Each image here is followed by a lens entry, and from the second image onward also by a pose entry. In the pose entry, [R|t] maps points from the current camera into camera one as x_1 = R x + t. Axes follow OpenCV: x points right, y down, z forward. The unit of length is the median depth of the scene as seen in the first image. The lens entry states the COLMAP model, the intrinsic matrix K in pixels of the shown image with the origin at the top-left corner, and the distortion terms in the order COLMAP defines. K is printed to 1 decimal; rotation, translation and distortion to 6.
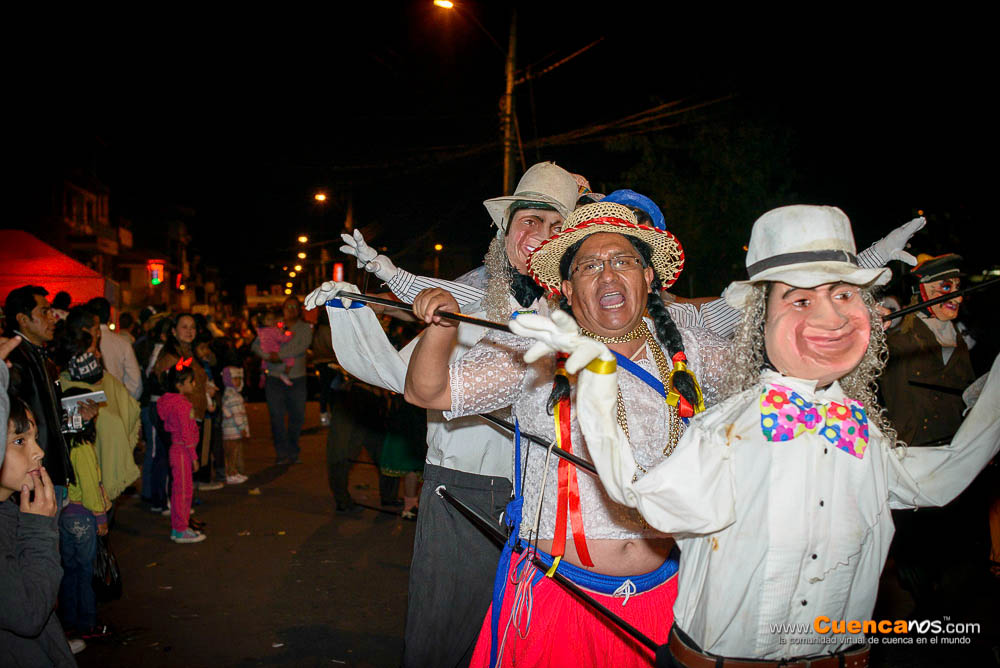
lens RADIAL K [[1453.9, 0, 495.0], [0, 1453.9, 333.3], [0, 0, 1]] dist [-0.119277, 0.000000]
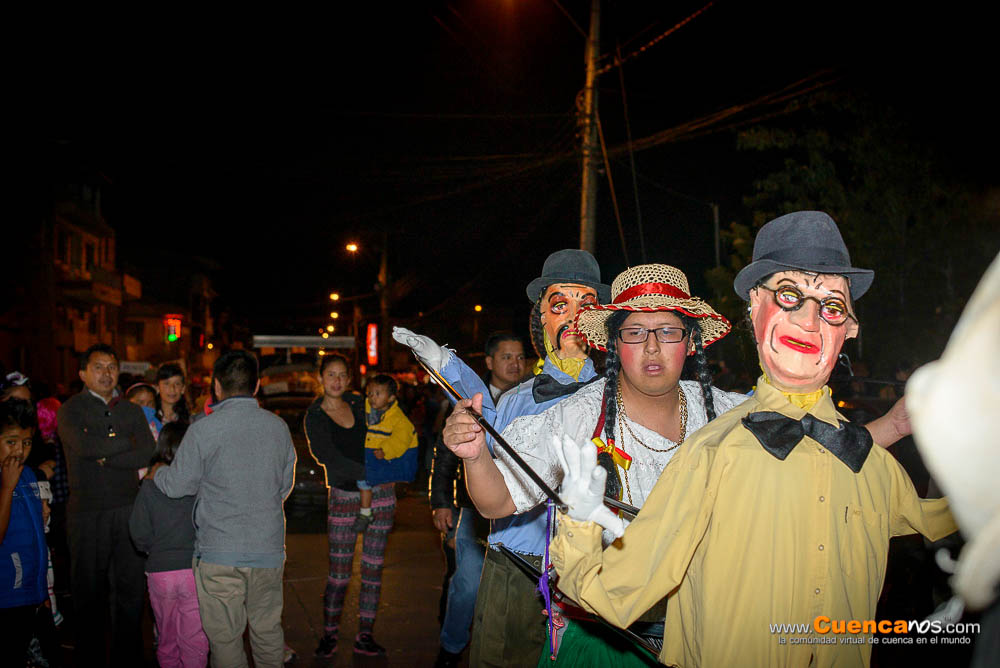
lens RADIAL K [[1453.9, 0, 499.6], [0, 1453.9, 332.4], [0, 0, 1]] dist [-0.119277, 0.000000]
pose [[0.999690, 0.013215, -0.021109, -0.010286], [-0.014162, 0.998870, -0.045372, -0.000564], [0.020485, 0.045657, 0.998747, 0.125901]]
